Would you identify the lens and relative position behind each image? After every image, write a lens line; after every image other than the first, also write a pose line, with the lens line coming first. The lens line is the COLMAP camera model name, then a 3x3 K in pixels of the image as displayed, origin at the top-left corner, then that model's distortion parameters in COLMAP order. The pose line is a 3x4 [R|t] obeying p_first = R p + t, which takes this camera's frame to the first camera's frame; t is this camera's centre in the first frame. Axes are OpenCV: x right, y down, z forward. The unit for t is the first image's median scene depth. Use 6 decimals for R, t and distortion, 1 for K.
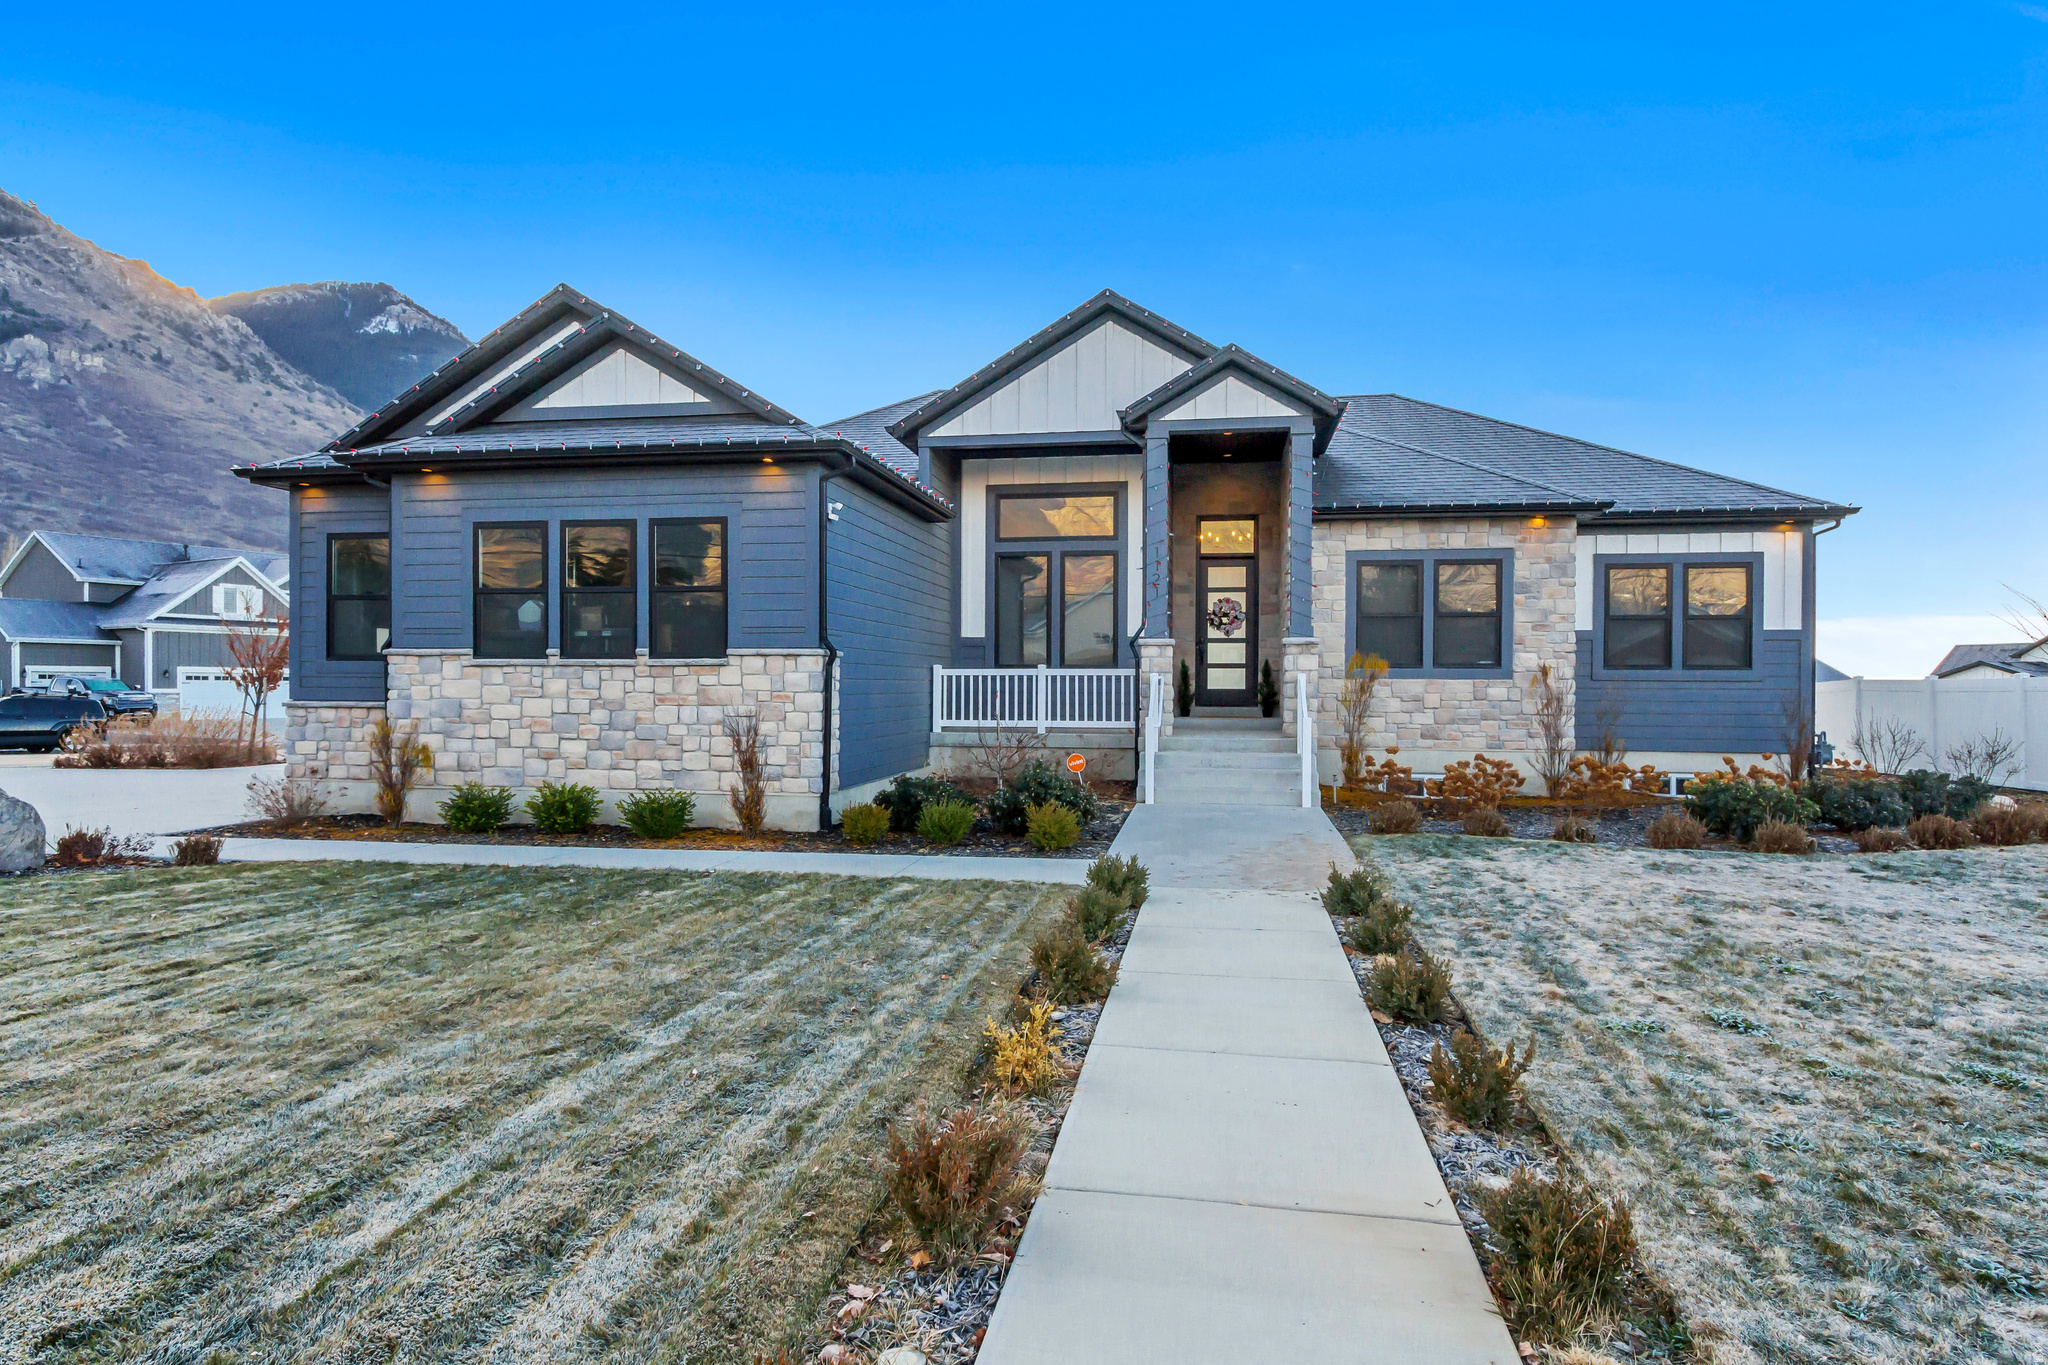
lens RADIAL K [[1190.4, 0, 1024.5], [0, 1190.4, 686.2], [0, 0, 1]] dist [-0.000250, 0.000197]
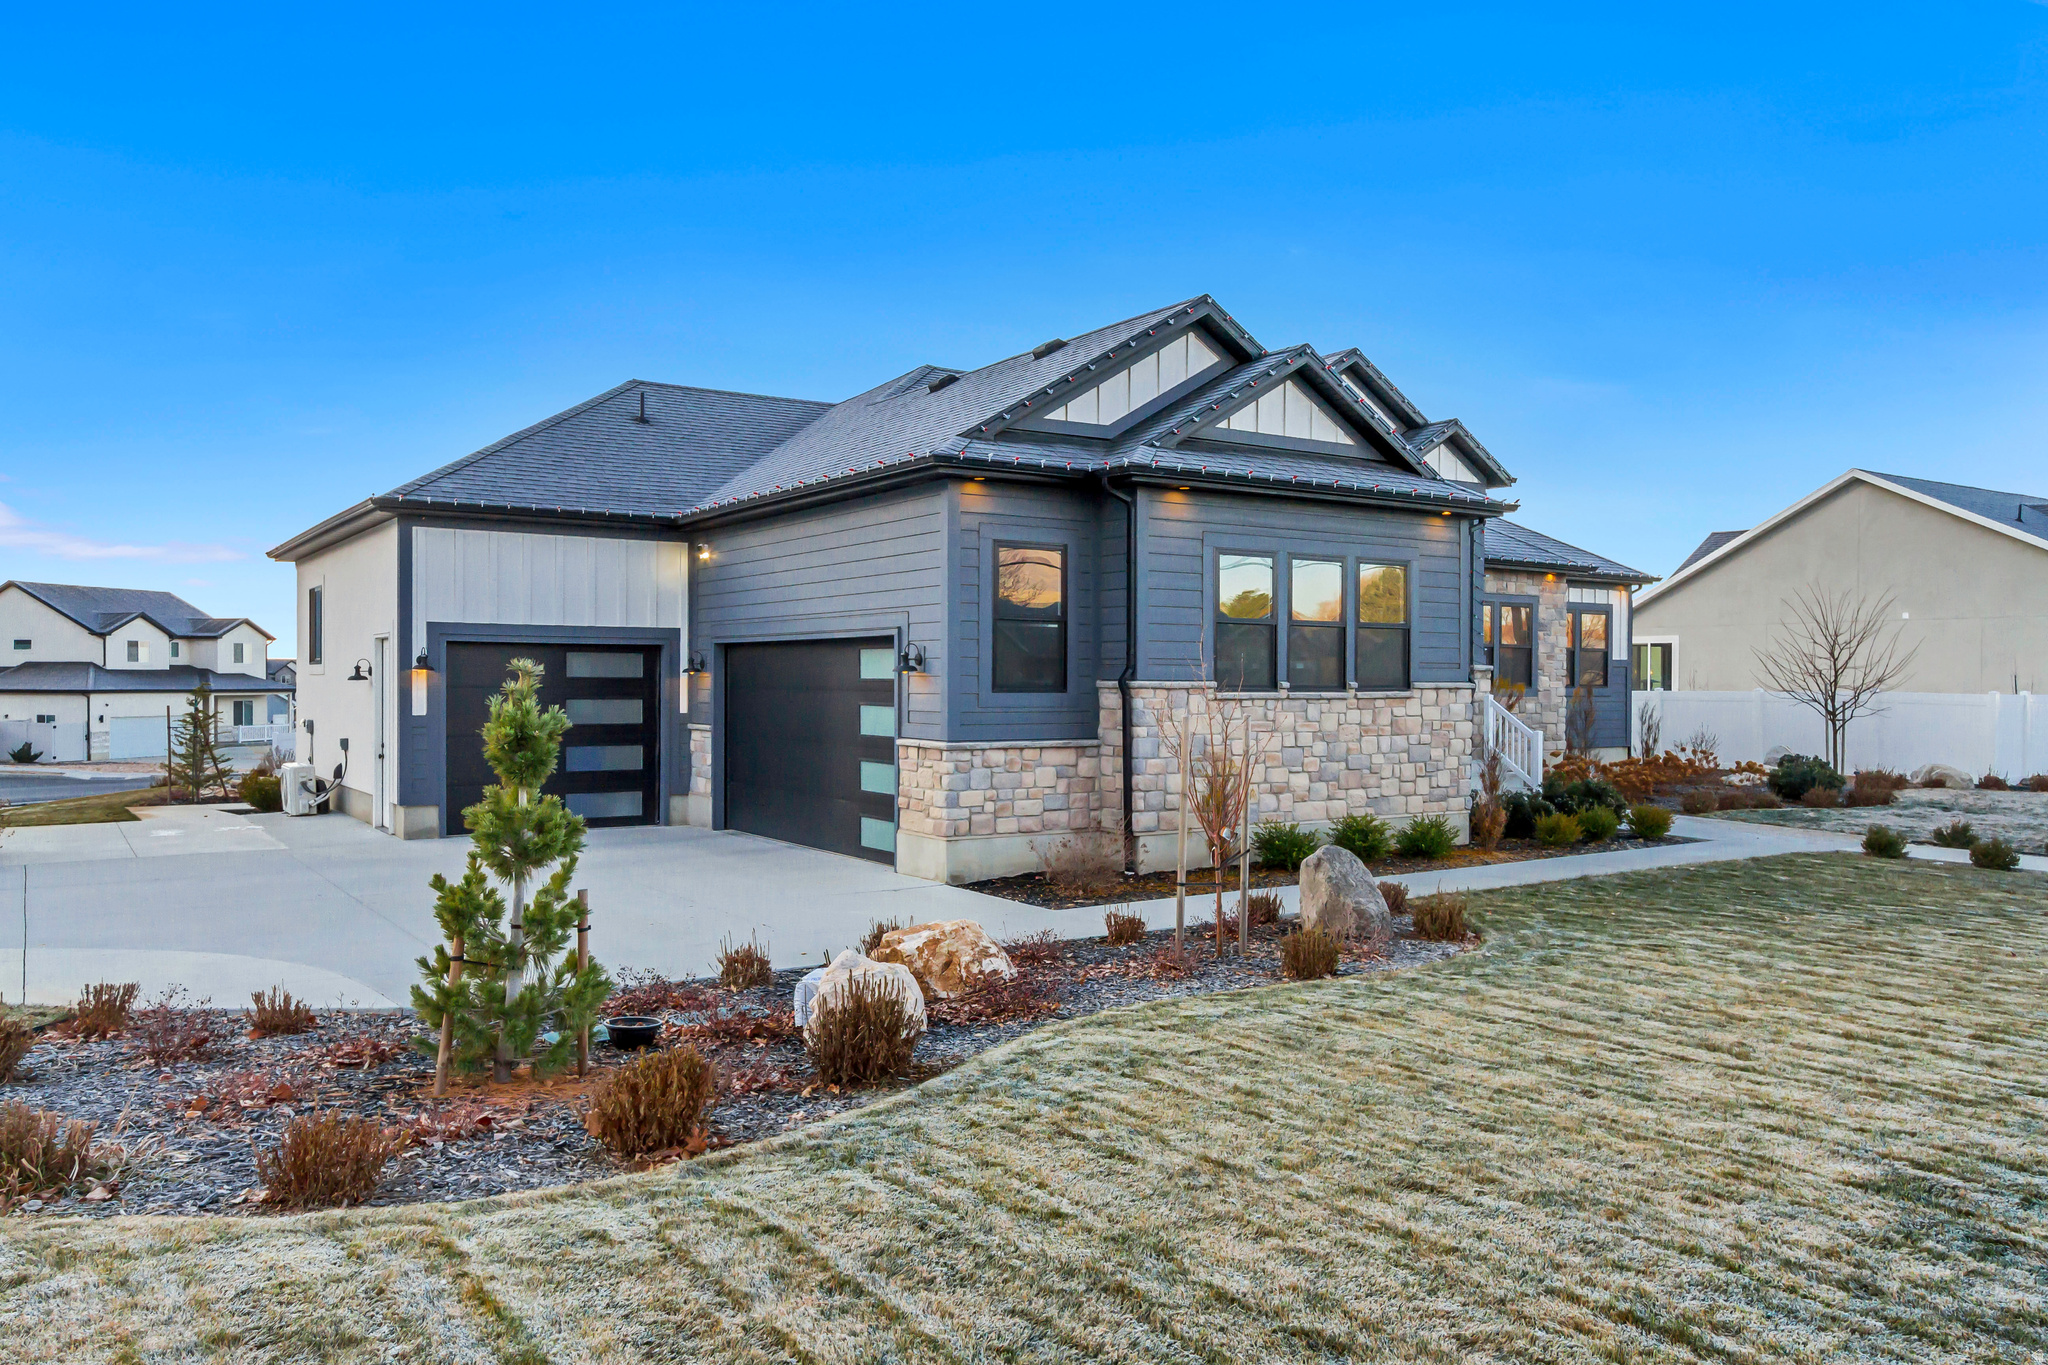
lens RADIAL K [[1495.3, 0, 1024.3], [0, 1495.3, 680.8], [0, 0, 1]] dist [0.002824, 0.000453]
pose [[0.723424, -0.002445, 0.690400, -1.405696], [-0.002196, 0.999981, 0.005843, -0.039013], [-0.690401, -0.005744, 0.723404, 0.250853]]
